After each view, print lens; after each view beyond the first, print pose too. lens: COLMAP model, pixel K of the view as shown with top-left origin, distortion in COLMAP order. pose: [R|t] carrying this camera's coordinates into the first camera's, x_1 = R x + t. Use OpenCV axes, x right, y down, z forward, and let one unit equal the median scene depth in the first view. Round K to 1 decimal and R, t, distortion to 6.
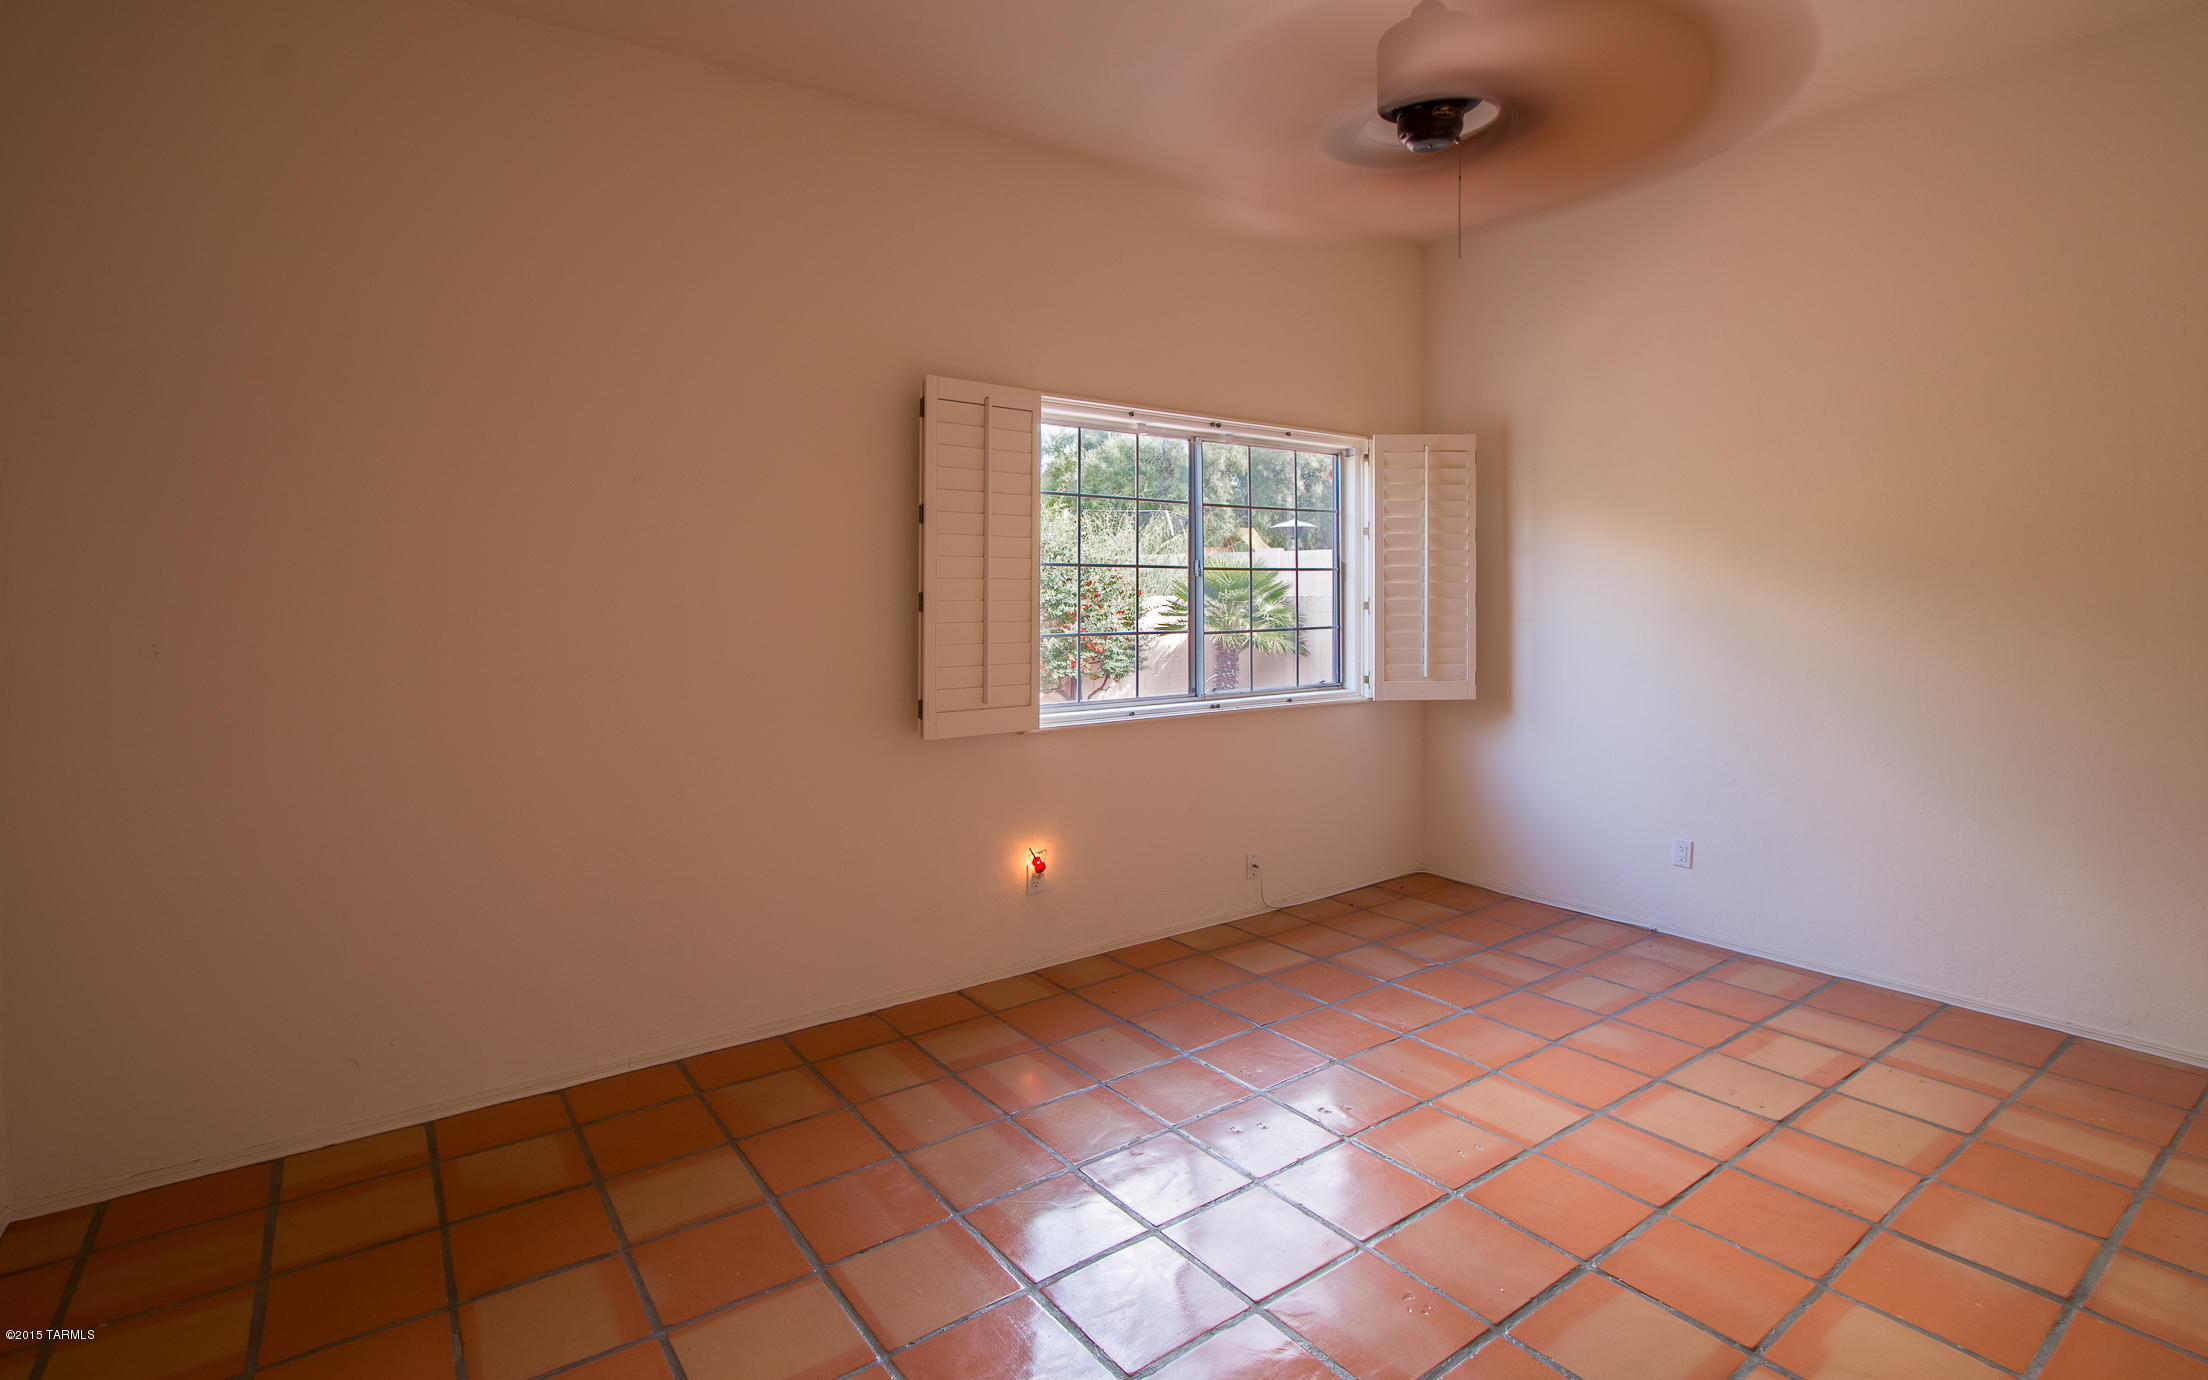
lens RADIAL K [[1039.1, 0, 1098.8], [0, 1039.1, 582.8], [0, 0, 1]] dist [0.001988, -0.000881]
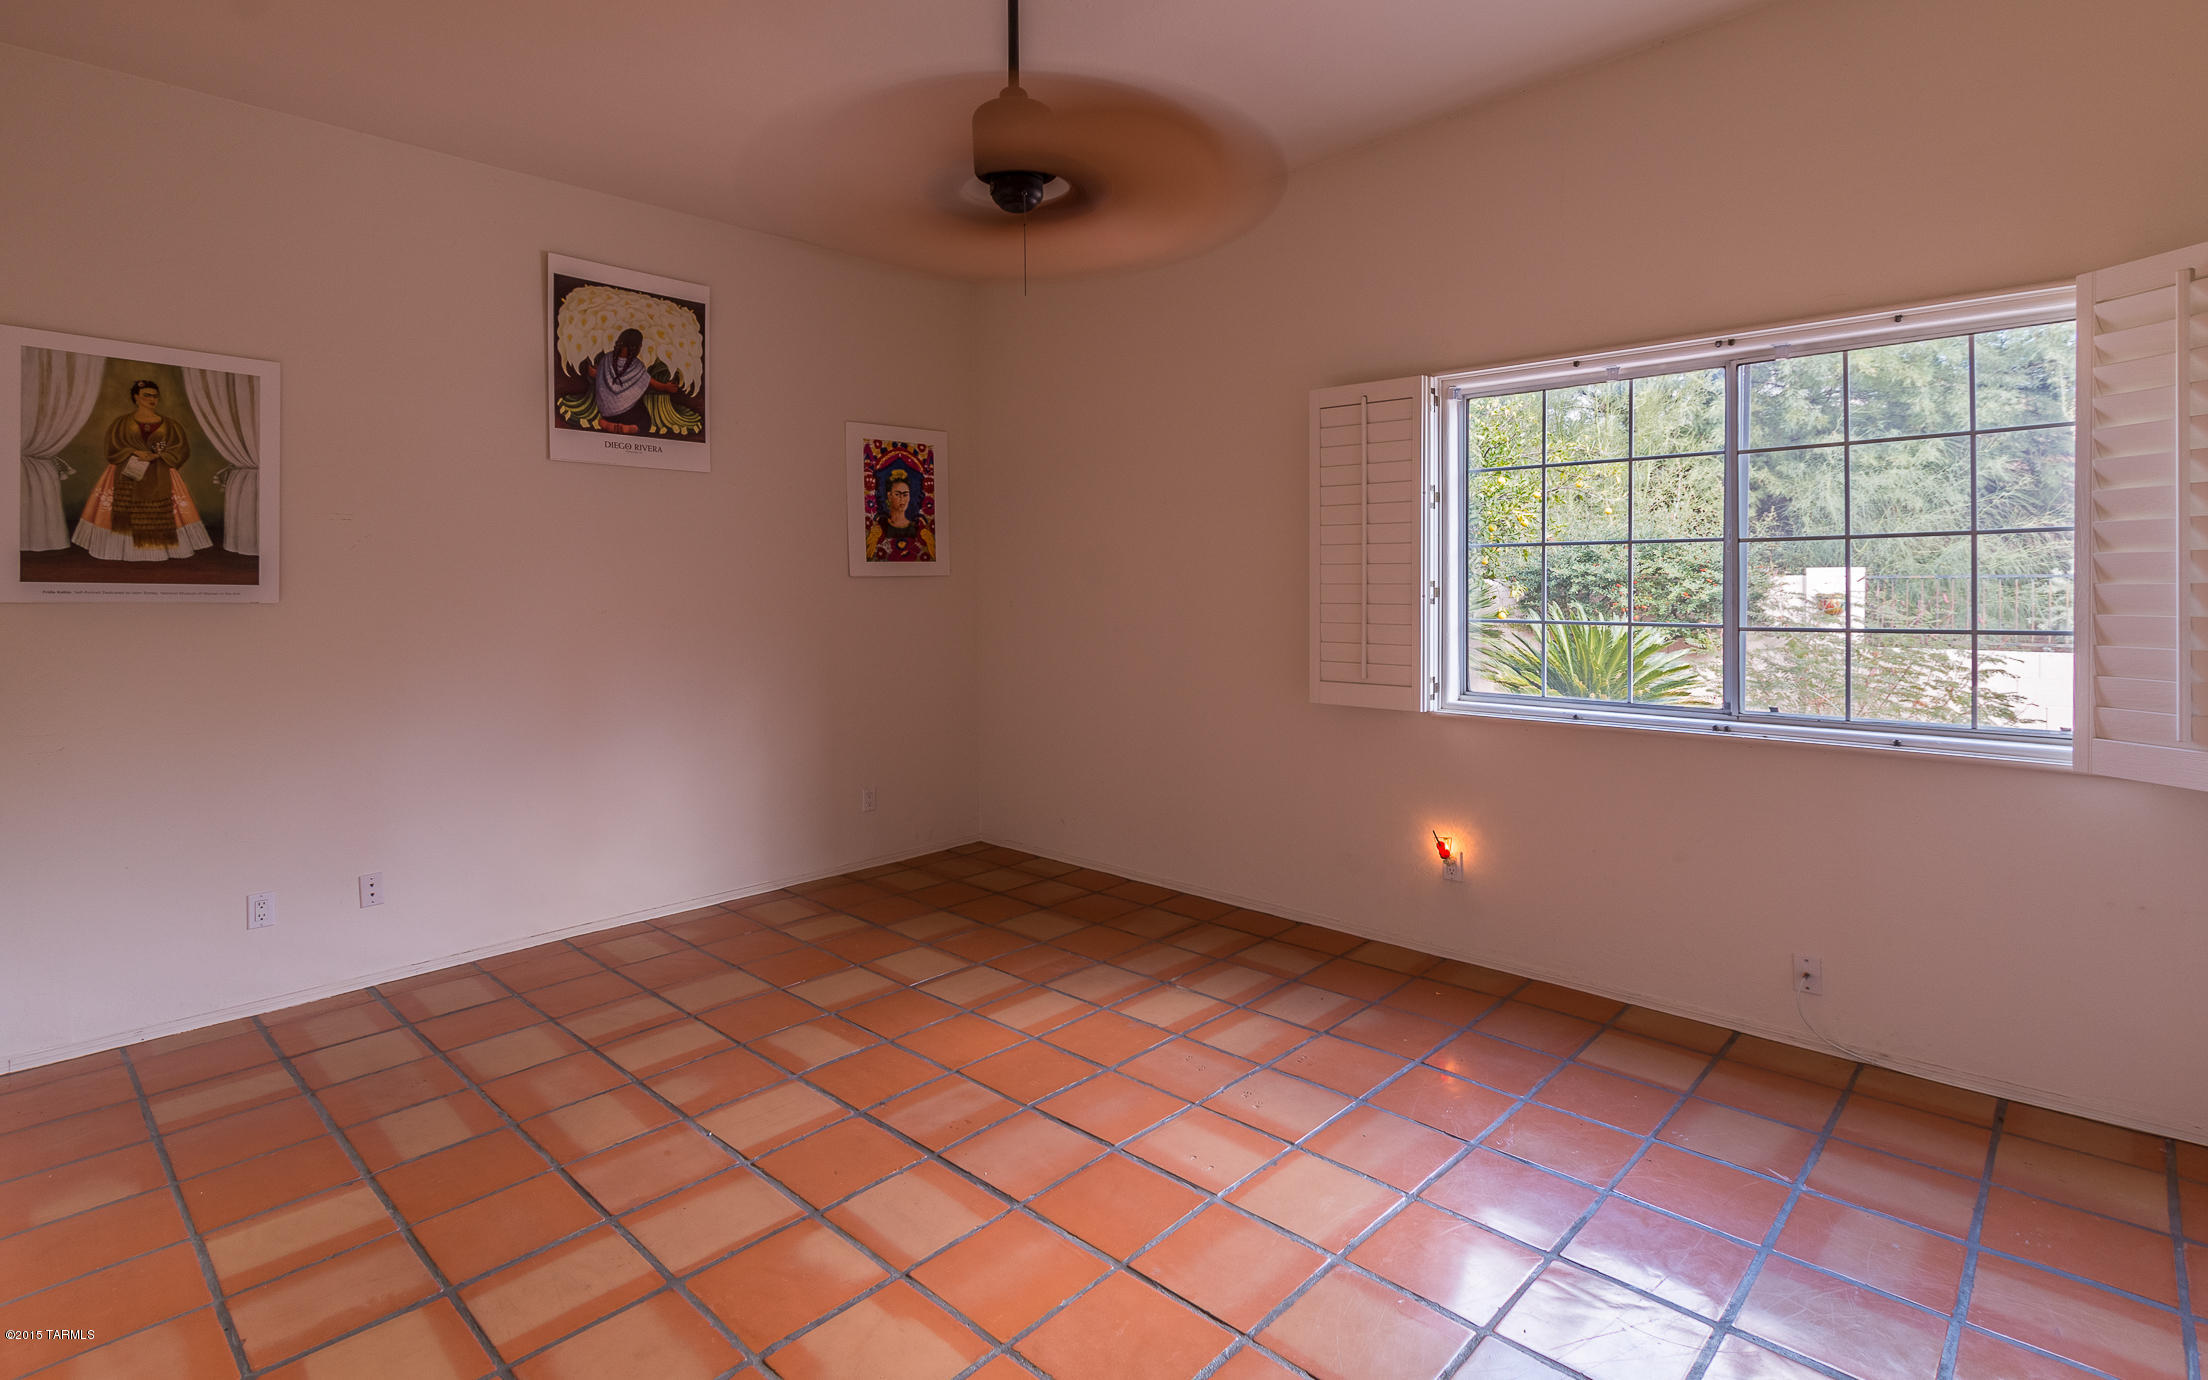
lens RADIAL K [[1039.1, 0, 1098.8], [0, 1039.1, 582.8], [0, 0, 1]] dist [0.001988, -0.000881]
pose [[0.188631, 0.001503, -0.982047, 0.841774], [0.019999, 0.999786, 0.005371, 0.003514], [0.981844, -0.020654, 0.188561, 0.486607]]
